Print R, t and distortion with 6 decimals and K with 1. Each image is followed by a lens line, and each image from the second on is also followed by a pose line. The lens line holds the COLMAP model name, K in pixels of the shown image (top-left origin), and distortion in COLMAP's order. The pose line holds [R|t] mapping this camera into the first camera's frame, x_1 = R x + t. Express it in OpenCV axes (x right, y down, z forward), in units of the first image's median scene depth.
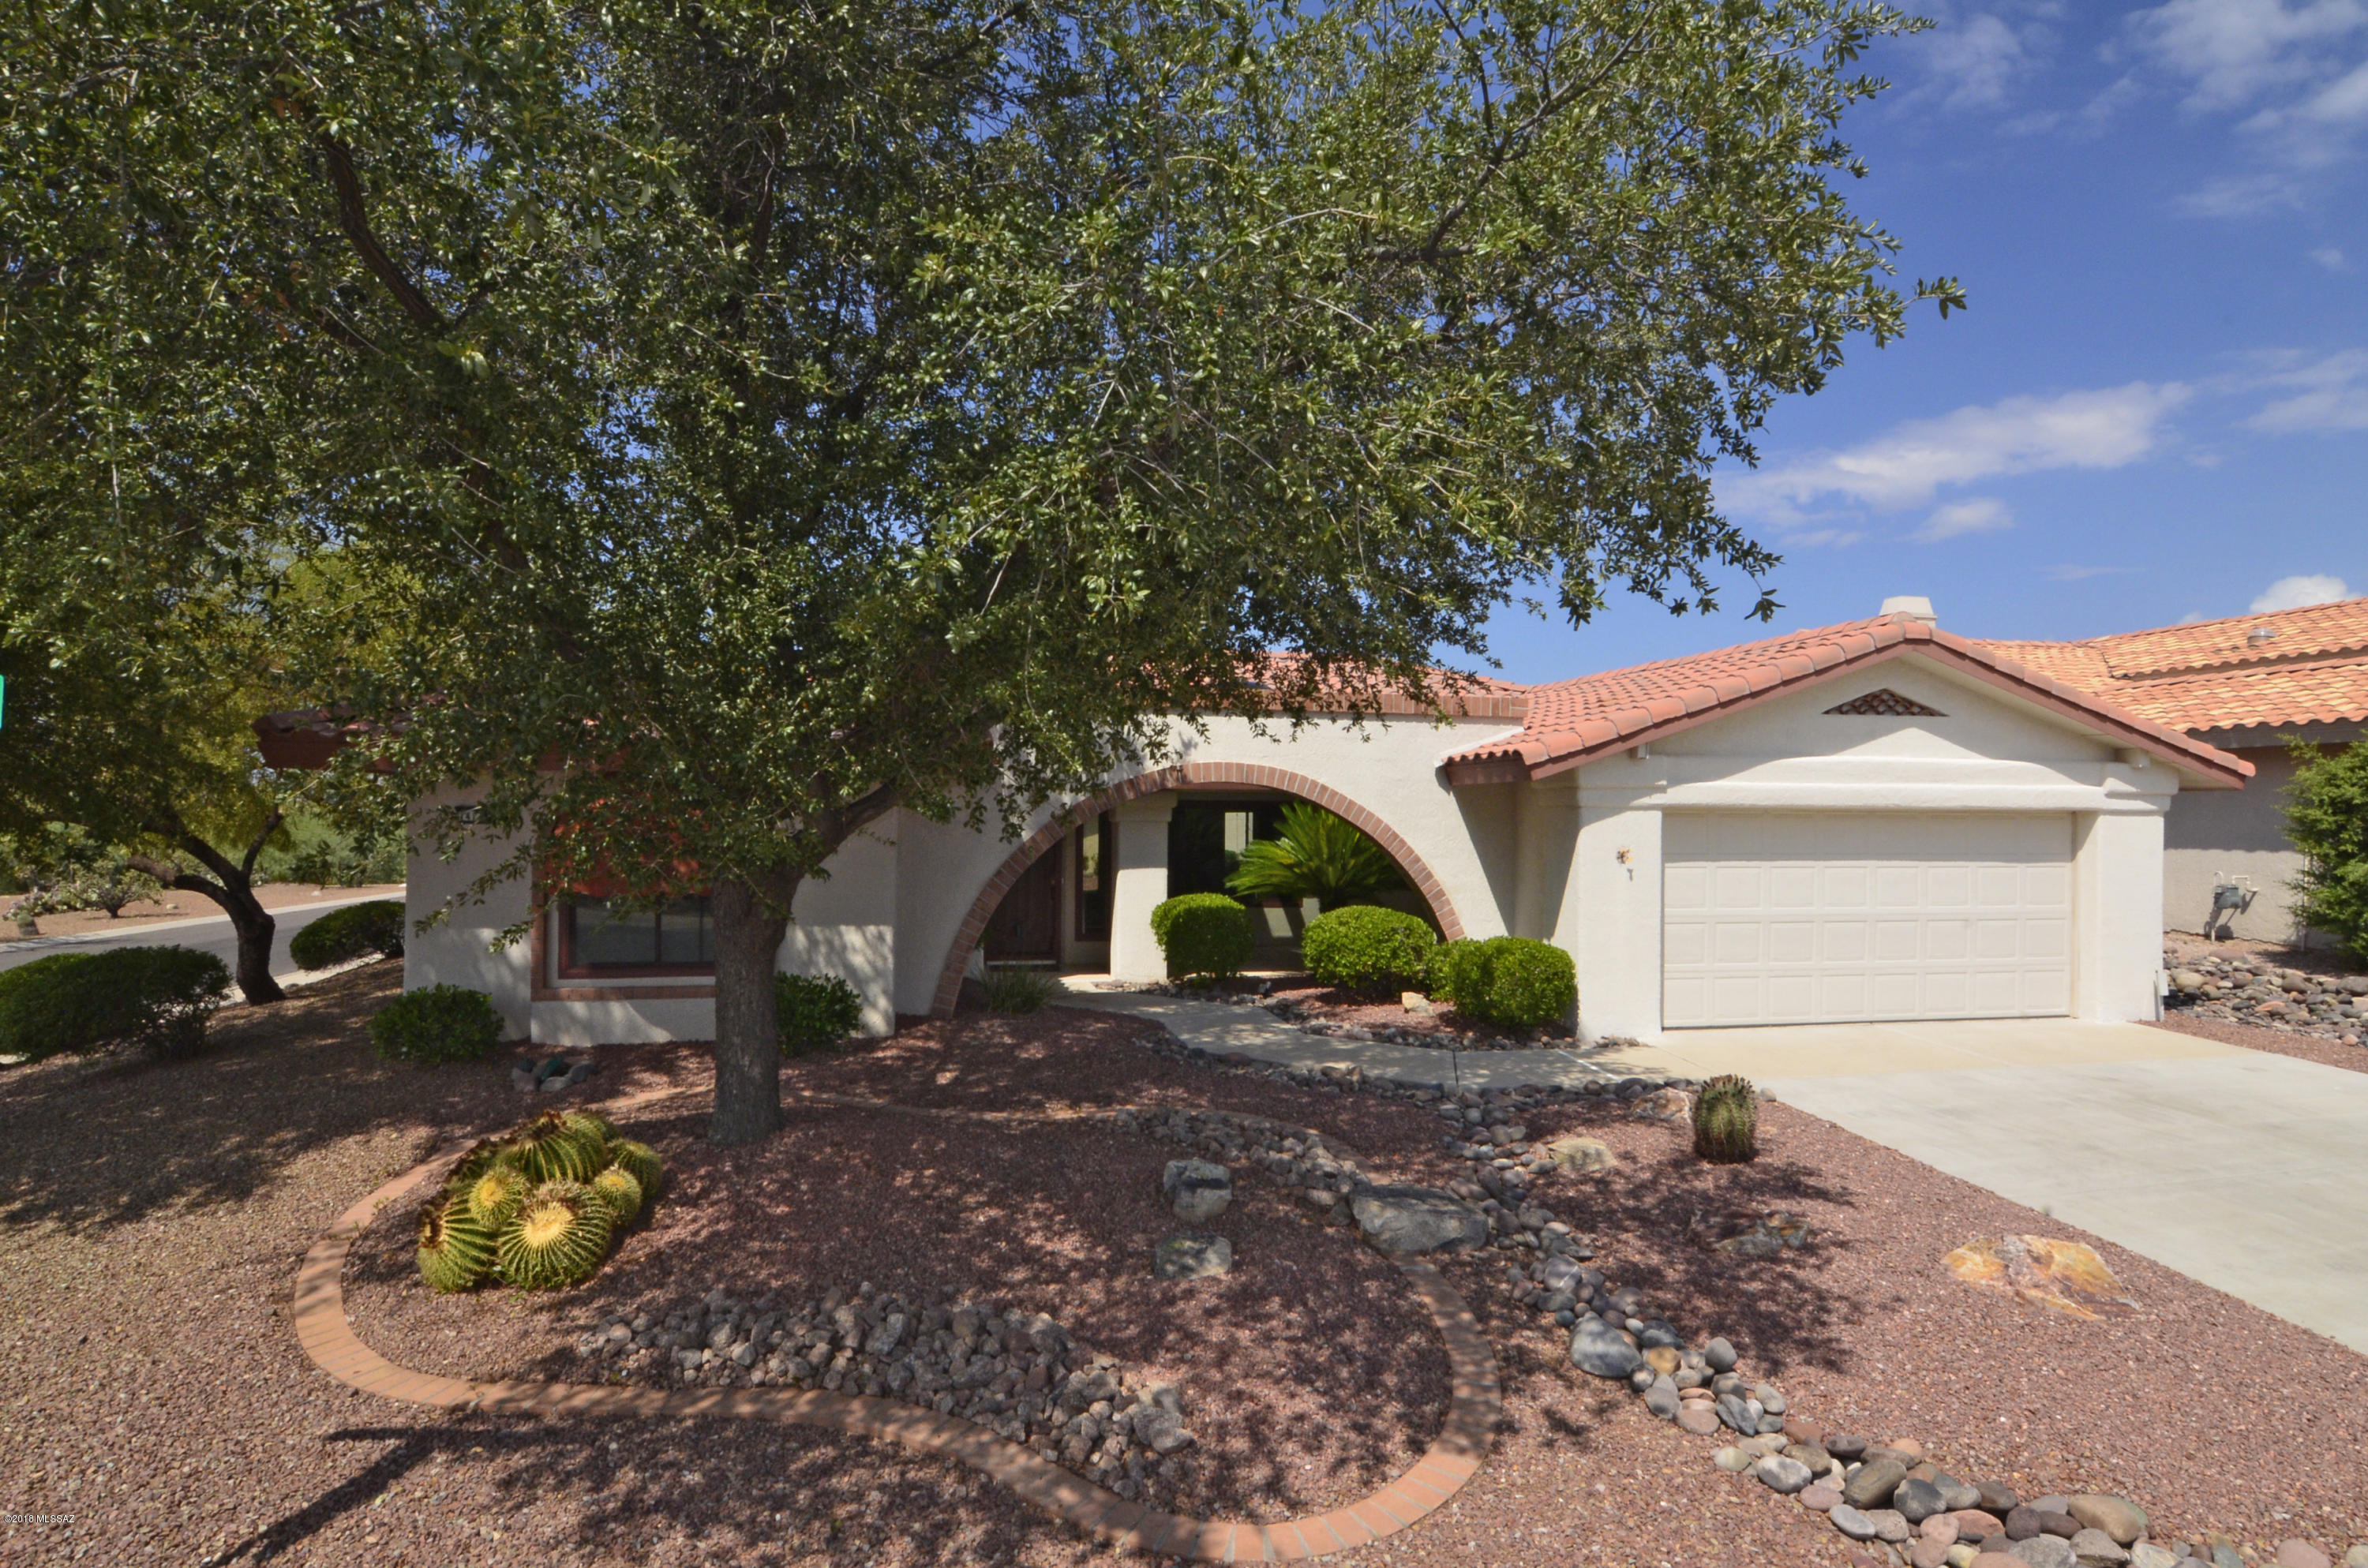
lens RADIAL K [[1276.5, 0, 1171.0], [0, 1276.5, 795.7], [0, 0, 1]] dist [-0.002160, 0.000278]
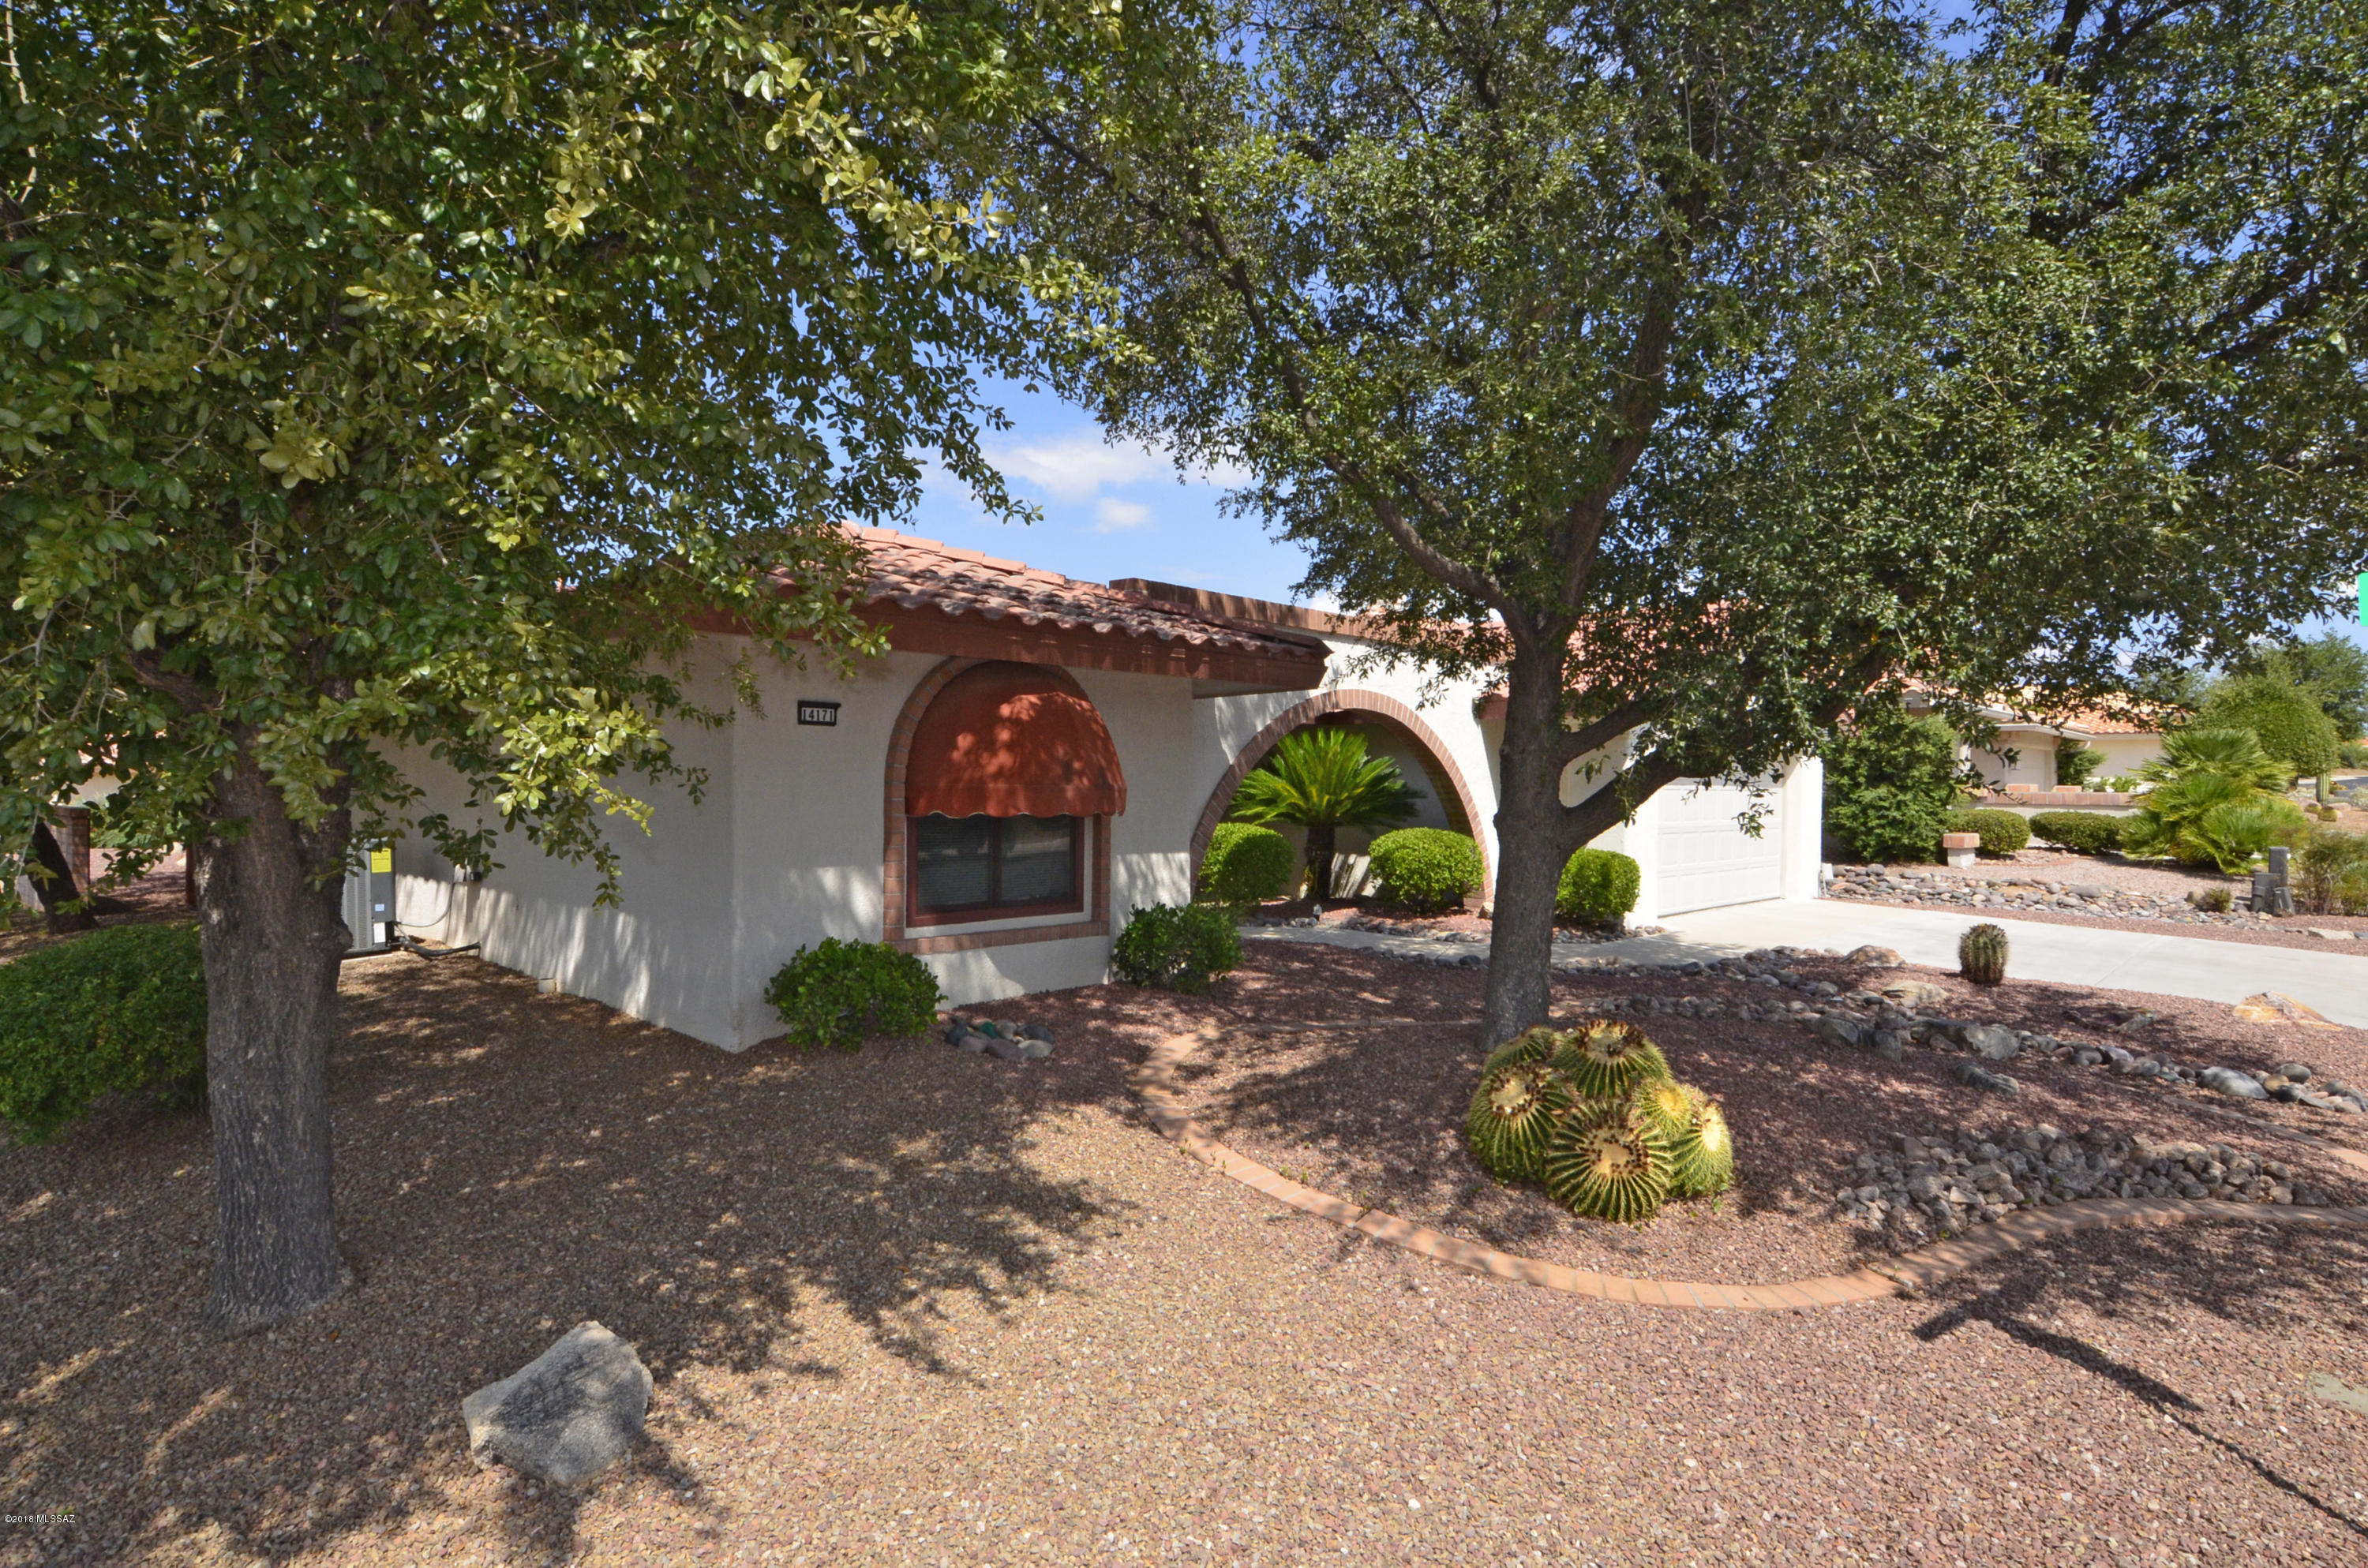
lens RADIAL K [[1276.5, 0, 1175.9], [0, 1276.5, 775.9], [0, 0, 1]] dist [-0.002160, 0.000278]
pose [[0.816051, 0.003830, 0.577967, -0.704600], [-0.015682, 0.999757, 0.015517, 0.027318], [-0.577767, -0.021727, 0.815913, 0.224907]]
